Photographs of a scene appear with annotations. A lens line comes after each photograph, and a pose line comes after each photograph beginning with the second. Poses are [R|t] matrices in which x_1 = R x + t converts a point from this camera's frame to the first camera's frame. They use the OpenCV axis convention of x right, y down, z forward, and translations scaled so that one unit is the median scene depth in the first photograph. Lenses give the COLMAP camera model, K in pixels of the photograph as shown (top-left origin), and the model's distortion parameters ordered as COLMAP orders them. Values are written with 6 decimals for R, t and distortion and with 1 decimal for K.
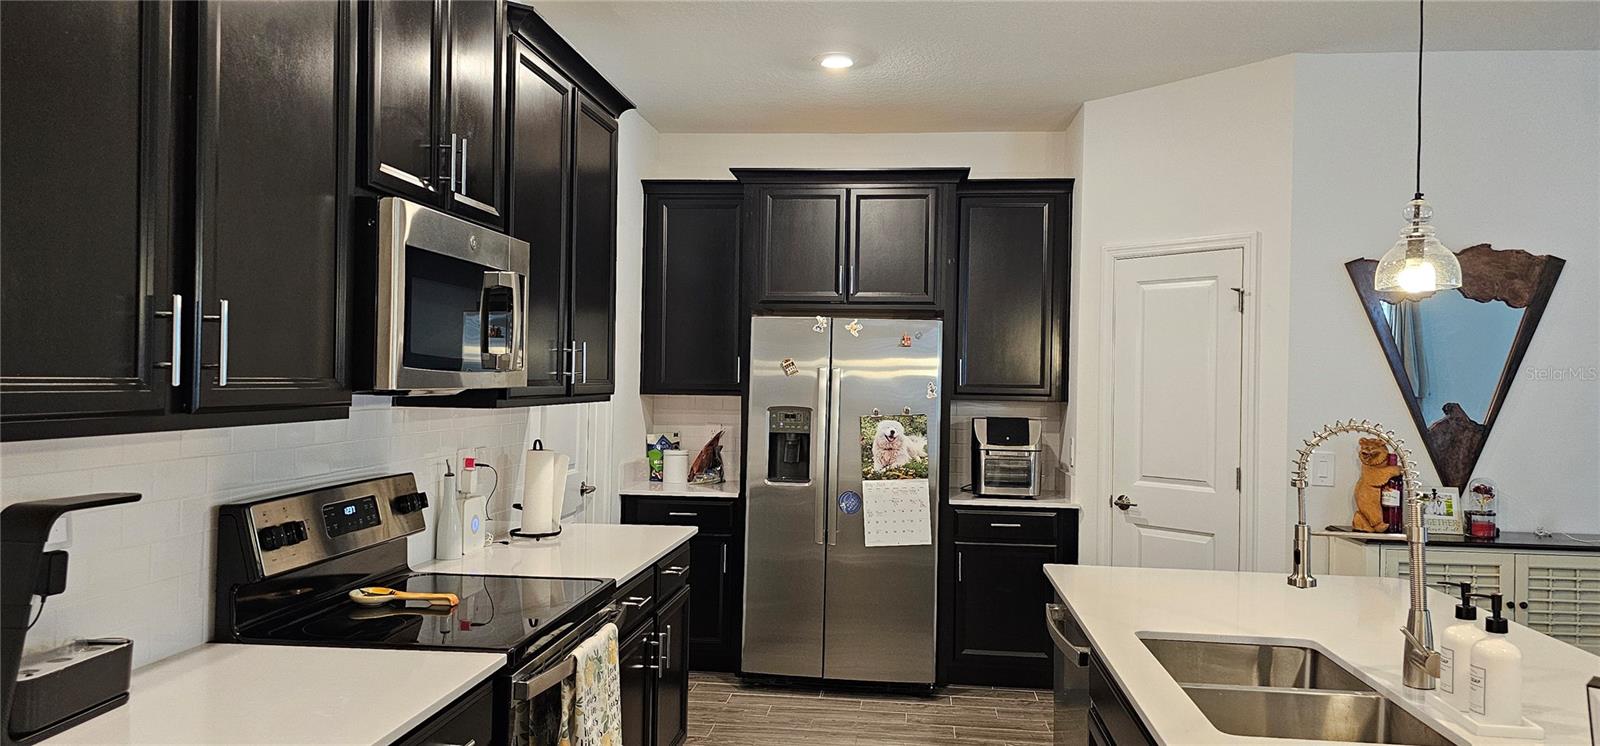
lens RADIAL K [[1028.5, 0, 796.2], [0, 1028.5, 386.6], [0, 0, 1]] dist [-0.002468, 0.000273]
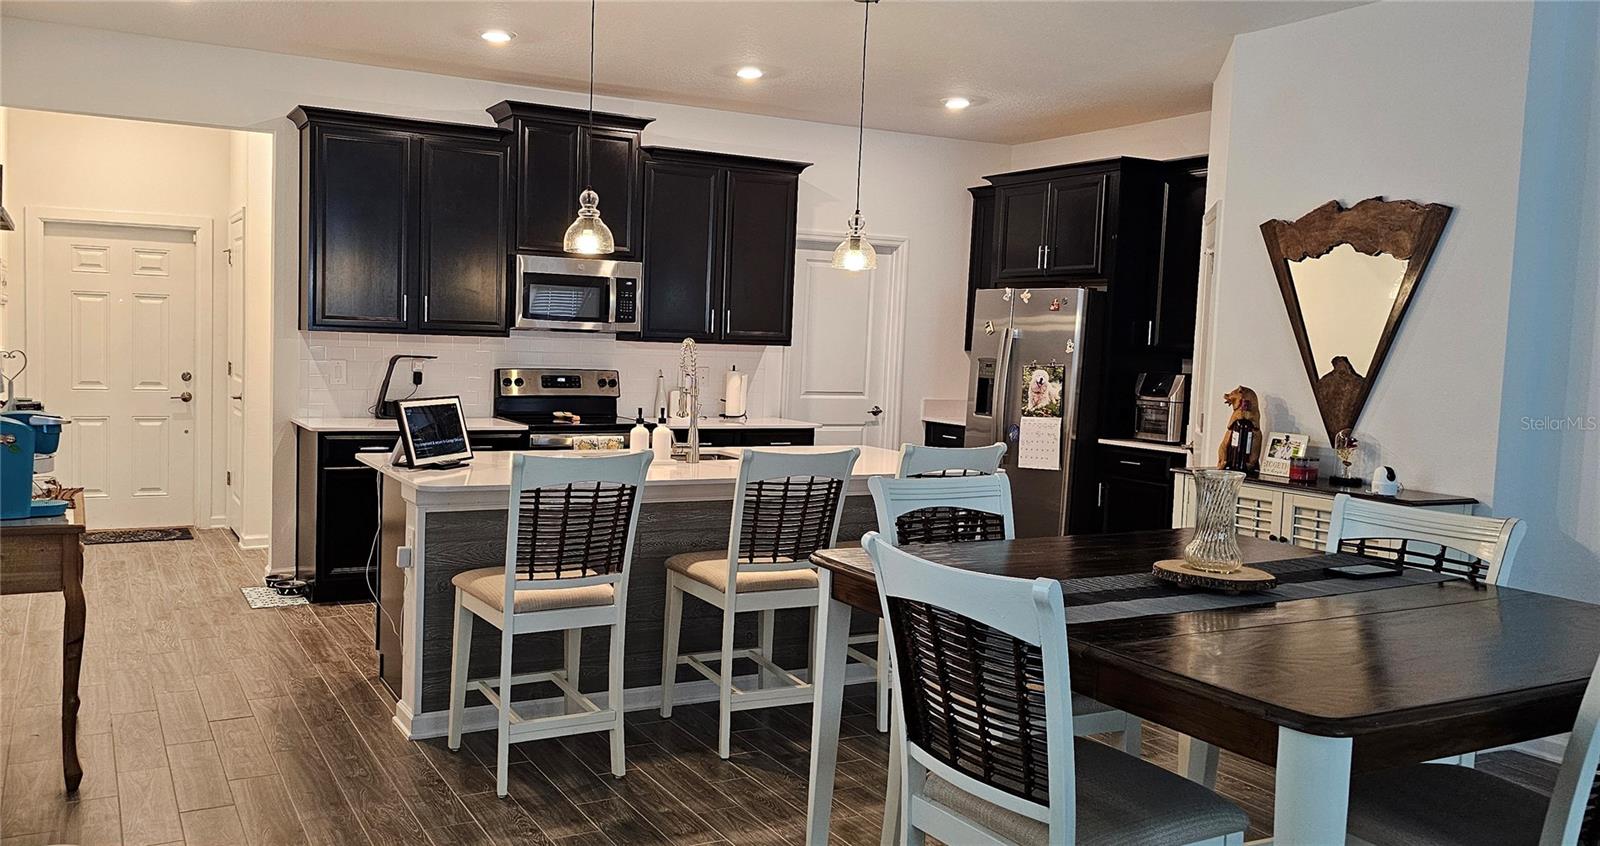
lens RADIAL K [[1260.9, 0, 792.2], [0, 1260.9, 428.2], [0, 0, 1]] dist [0.041739, -0.003270]
pose [[0.598884, 0.059905, -0.798592, 1.149639], [-0.030151, 0.998178, 0.052266, 0.032596], [0.800268, -0.007223, 0.599599, -0.169199]]
